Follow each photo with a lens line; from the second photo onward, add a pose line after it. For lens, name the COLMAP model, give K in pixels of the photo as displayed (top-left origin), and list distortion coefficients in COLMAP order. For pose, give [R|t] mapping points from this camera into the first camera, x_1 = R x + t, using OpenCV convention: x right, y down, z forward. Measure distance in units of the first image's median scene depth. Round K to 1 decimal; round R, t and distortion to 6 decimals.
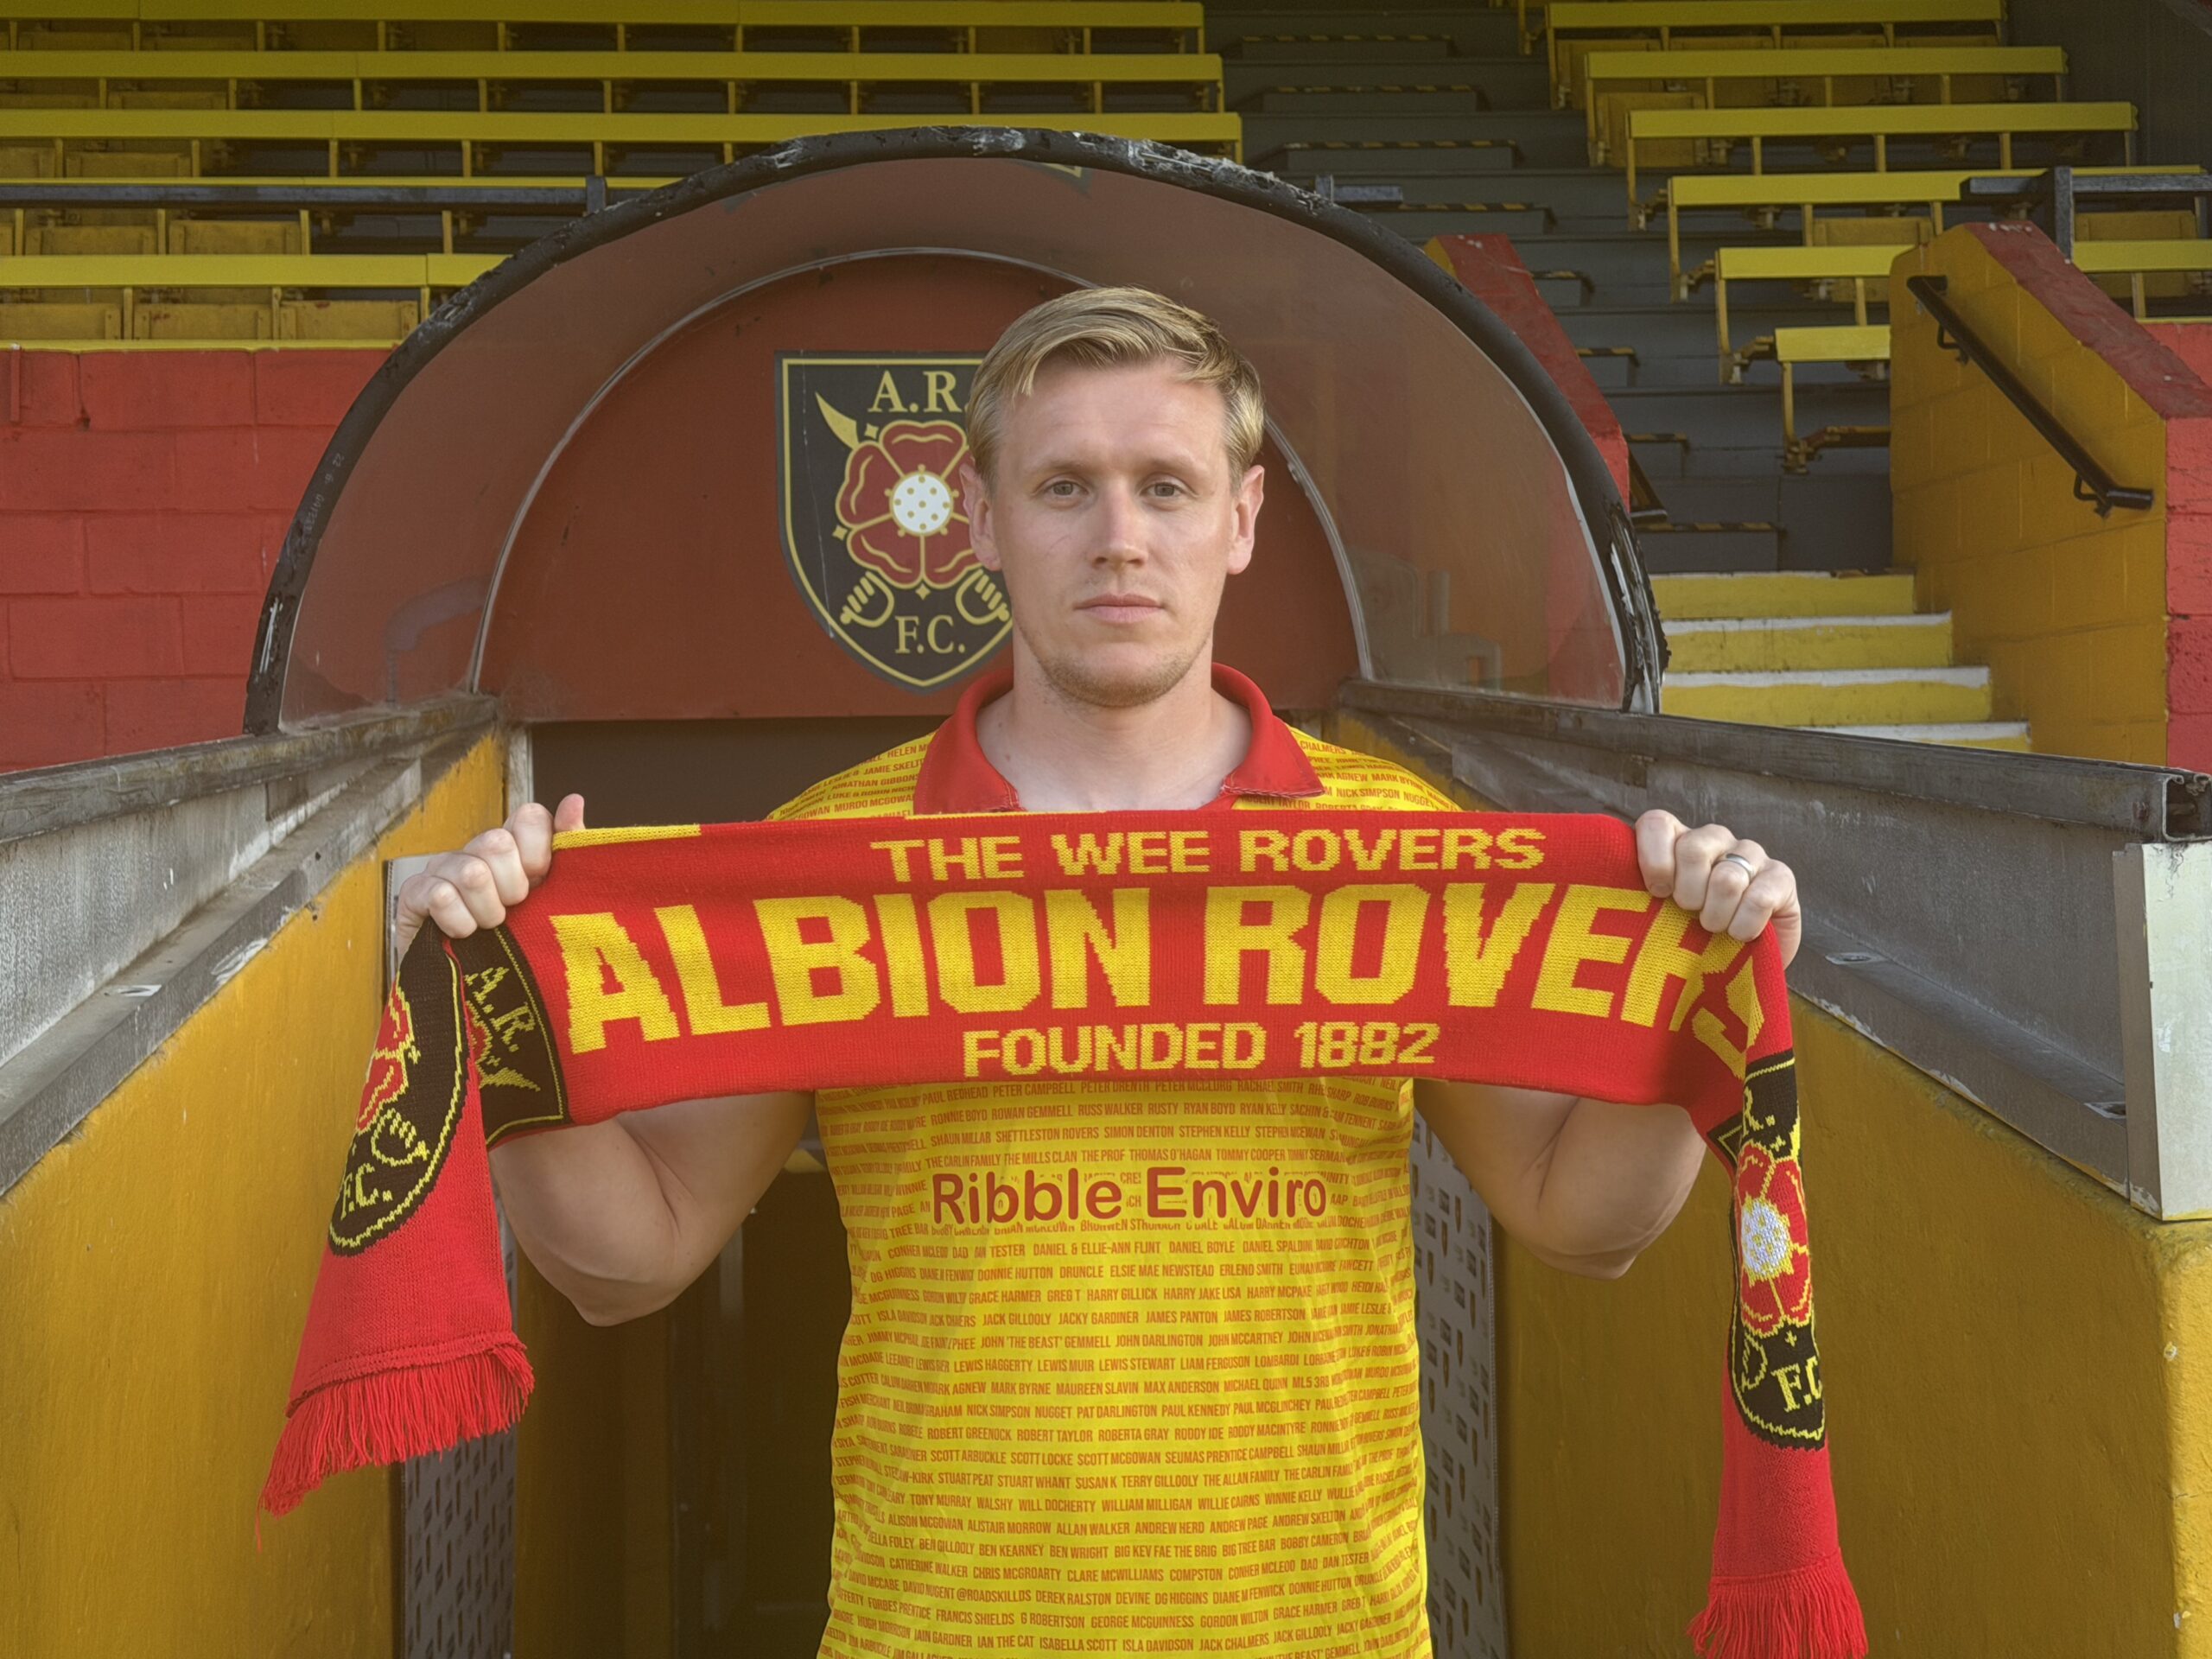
lens RADIAL K [[3282.9, 0, 1081.6], [0, 3282.9, 827.1], [0, 0, 1]] dist [0.116811, 0.000000]
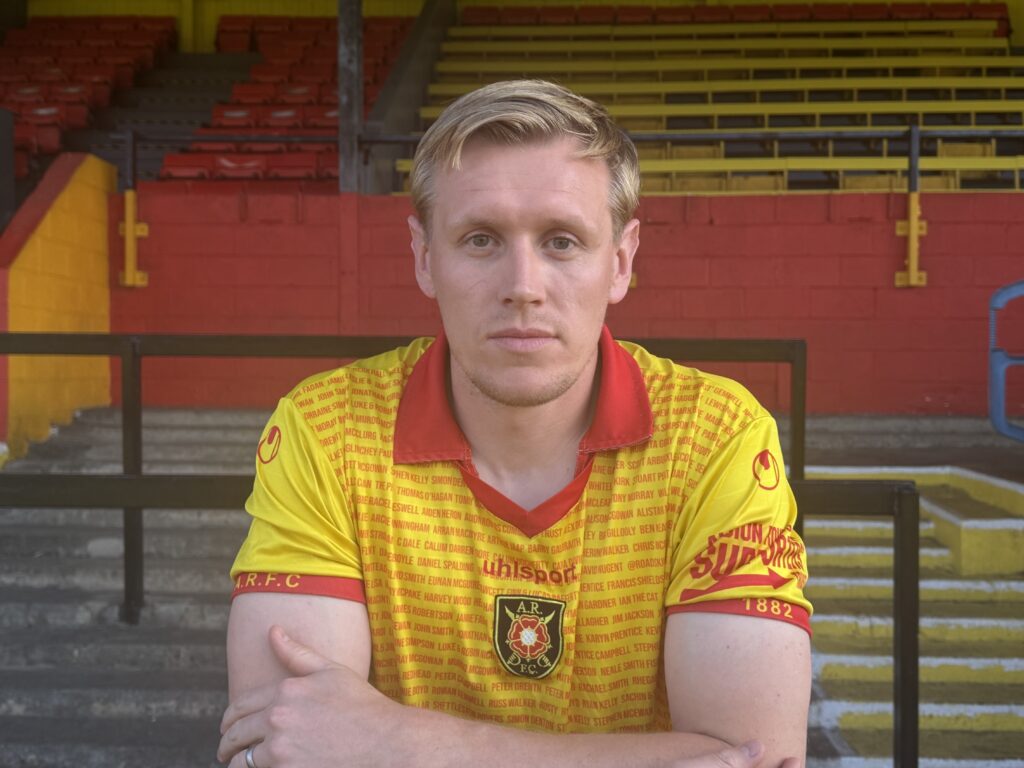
lens RADIAL K [[1270.1, 0, 528.8], [0, 1270.1, 399.7], [0, 0, 1]] dist [0.101288, 0.000000]
pose [[0.992582, 0.028981, -0.118075, -0.495249], [-0.027498, 0.999521, 0.014171, 0.014339], [0.118429, -0.010819, 0.992904, -0.043433]]
